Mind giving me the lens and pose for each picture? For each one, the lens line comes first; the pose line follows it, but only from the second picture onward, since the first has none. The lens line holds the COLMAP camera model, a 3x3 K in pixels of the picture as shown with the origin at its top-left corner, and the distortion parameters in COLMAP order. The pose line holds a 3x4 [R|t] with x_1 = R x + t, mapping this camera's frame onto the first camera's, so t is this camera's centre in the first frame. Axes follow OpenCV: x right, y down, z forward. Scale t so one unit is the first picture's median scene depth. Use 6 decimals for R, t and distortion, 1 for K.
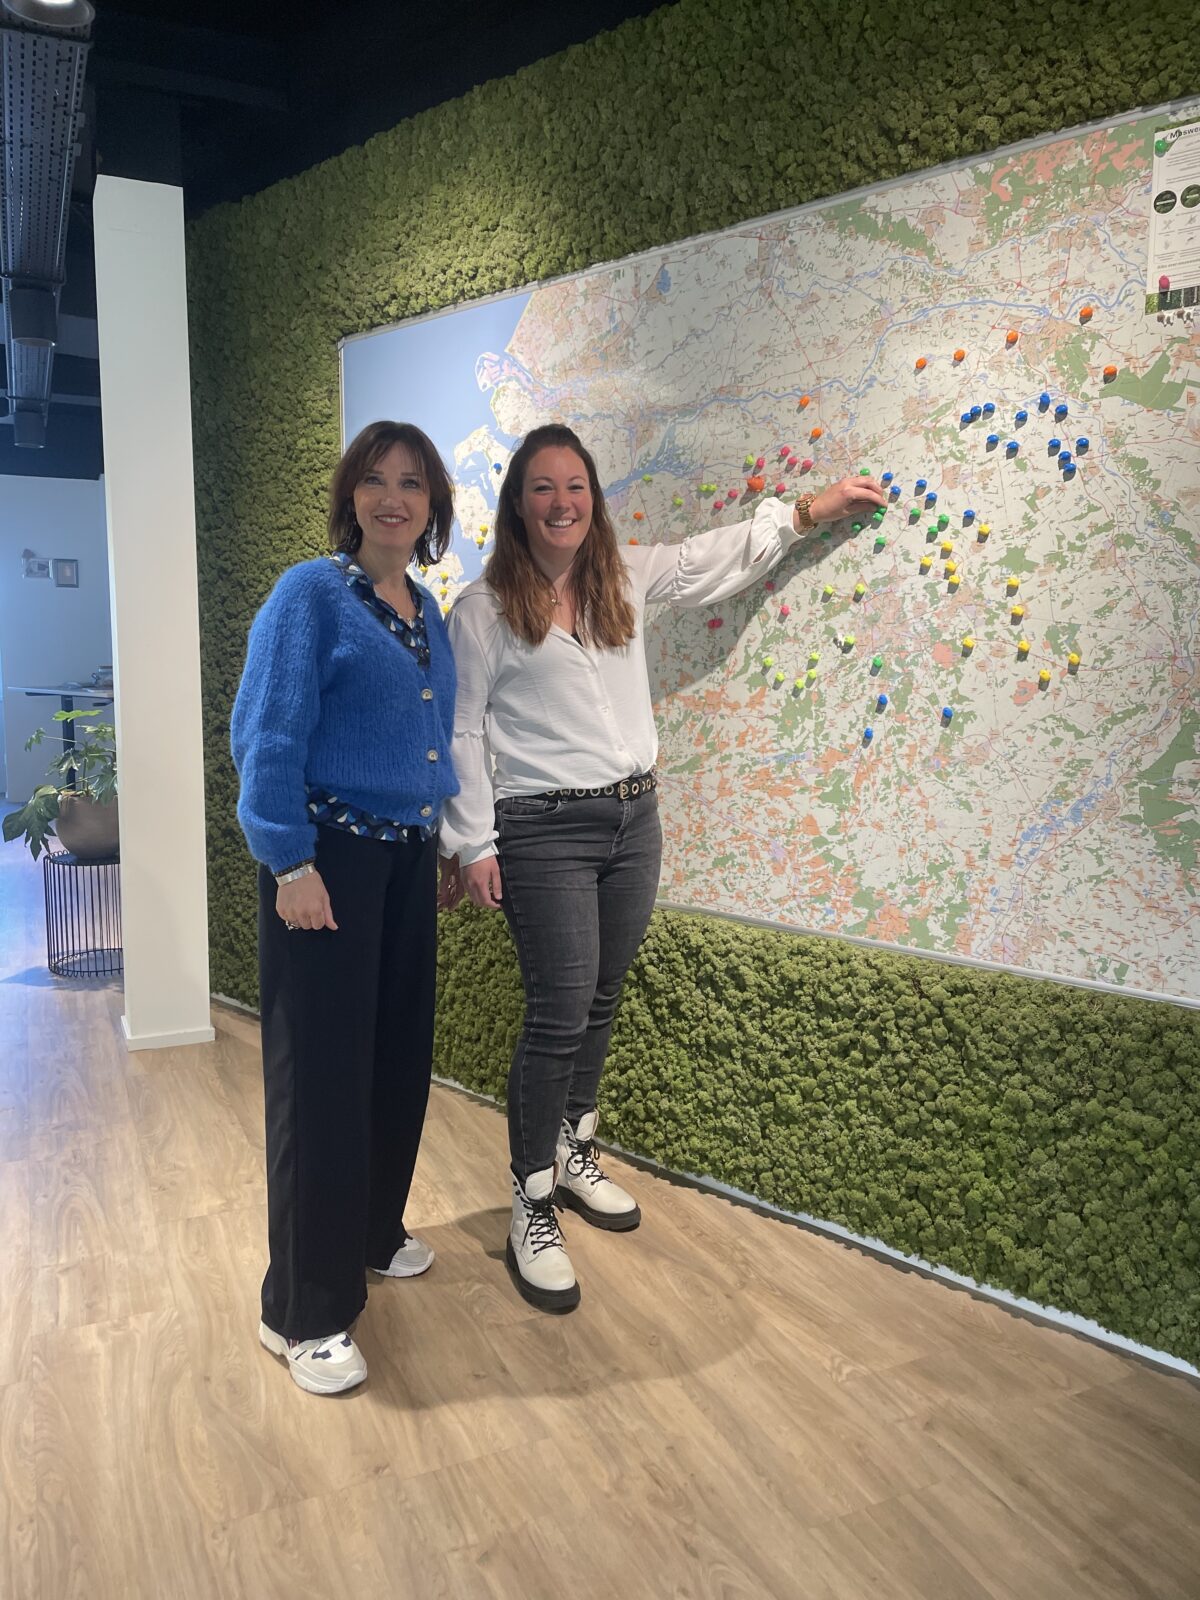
lens RADIAL K [[1197.9, 0, 586.3], [0, 1197.9, 786.5], [0, 0, 1]] dist [0.096334, -0.117082]
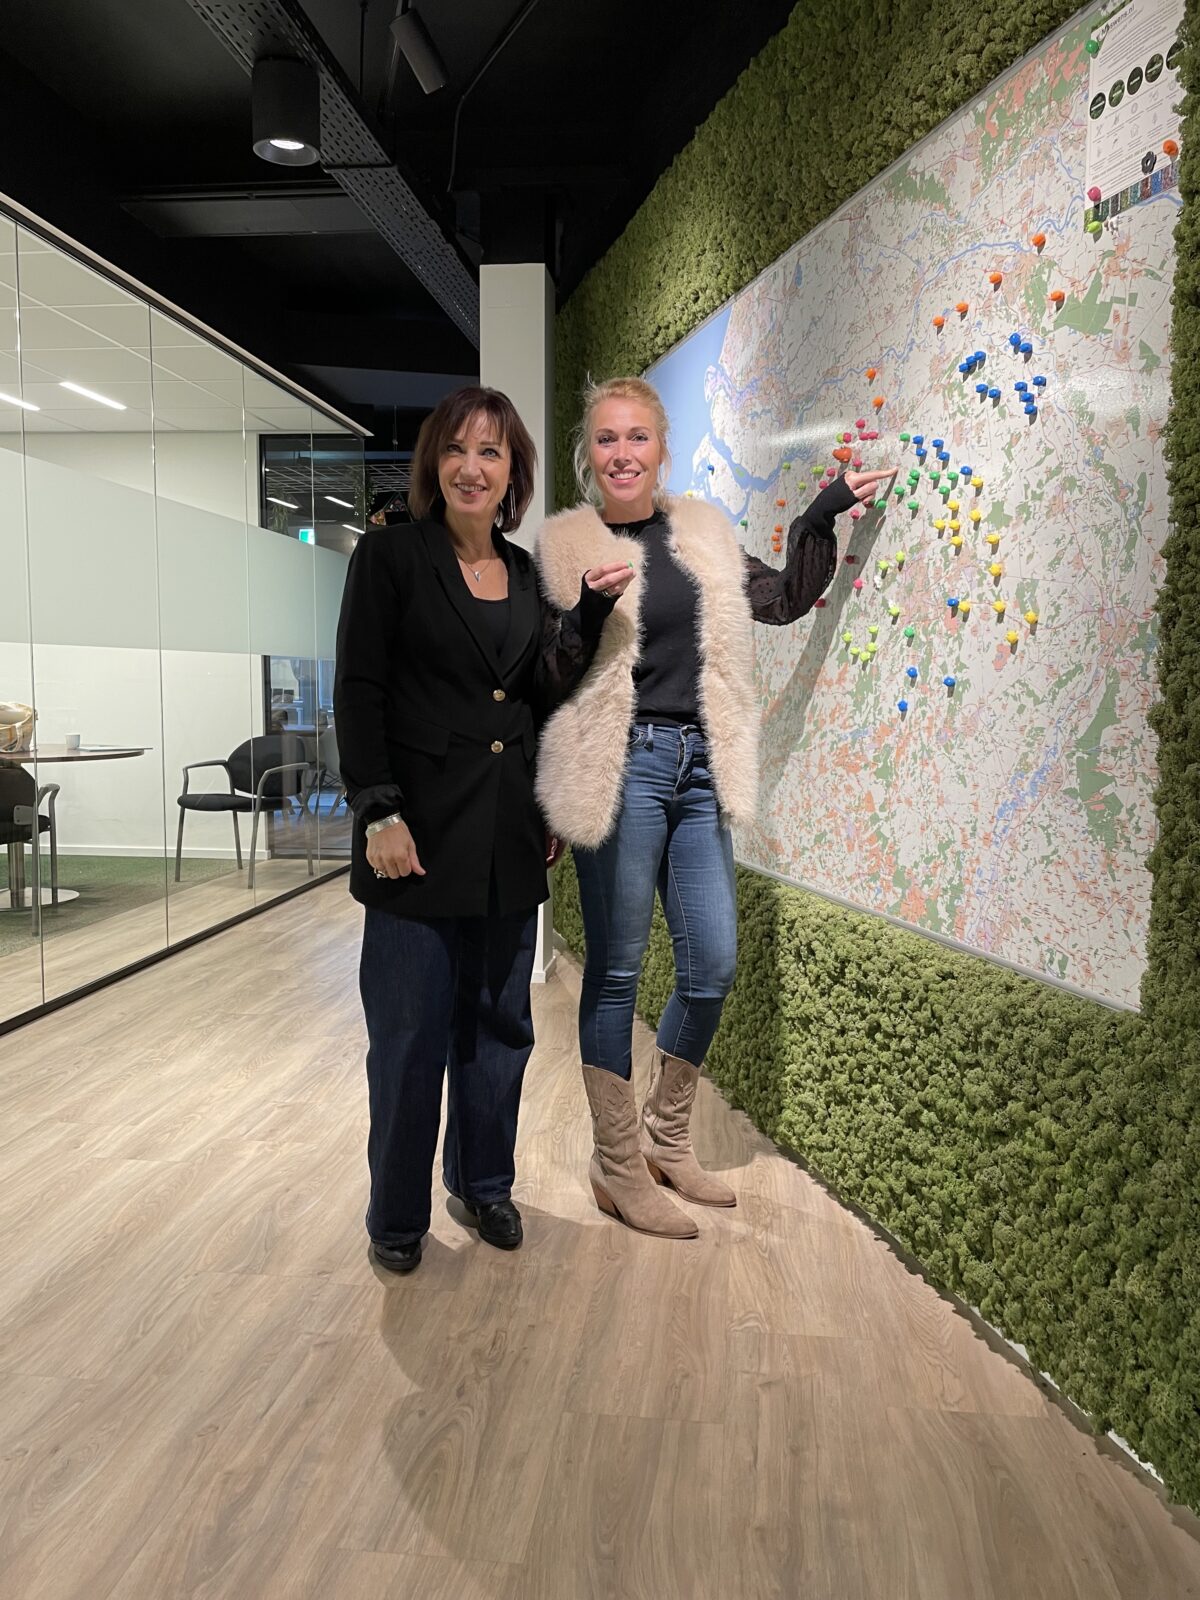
lens RADIAL K [[1197.9, 0, 616.0], [0, 1197.9, 785.6], [0, 0, 1]] dist [0.096334, -0.117082]
pose [[0.855606, 0.046491, -0.515535, 0.532634], [-0.062014, 0.997992, -0.012923, 0.046094], [0.513899, 0.043027, 0.856771, 0.053002]]
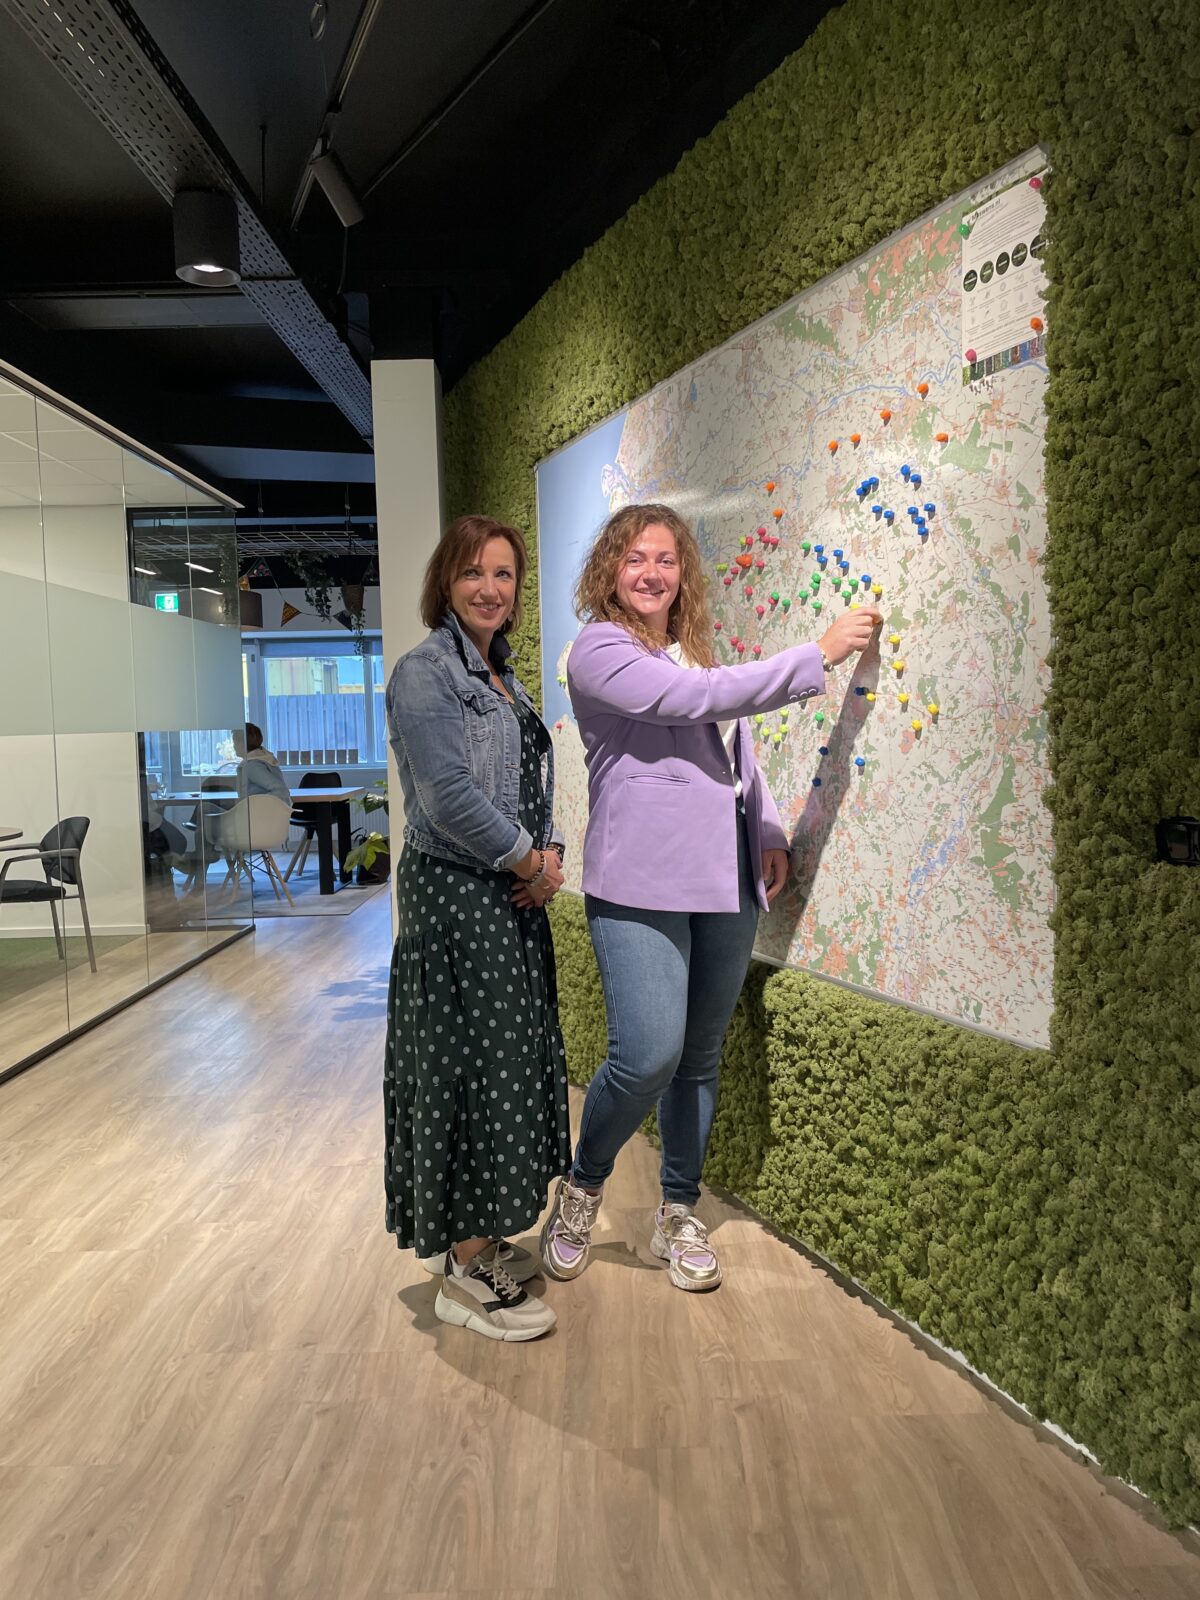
lens RADIAL K [[1197.9, 0, 597.2], [0, 1197.9, 788.4], [0, 0, 1]] dist [0.096334, -0.117082]
pose [[0.907724, -0.006341, -0.419520, 0.503093], [-0.015912, 0.998646, -0.049523, 0.018122], [0.419266, 0.051628, 0.906394, -0.063209]]
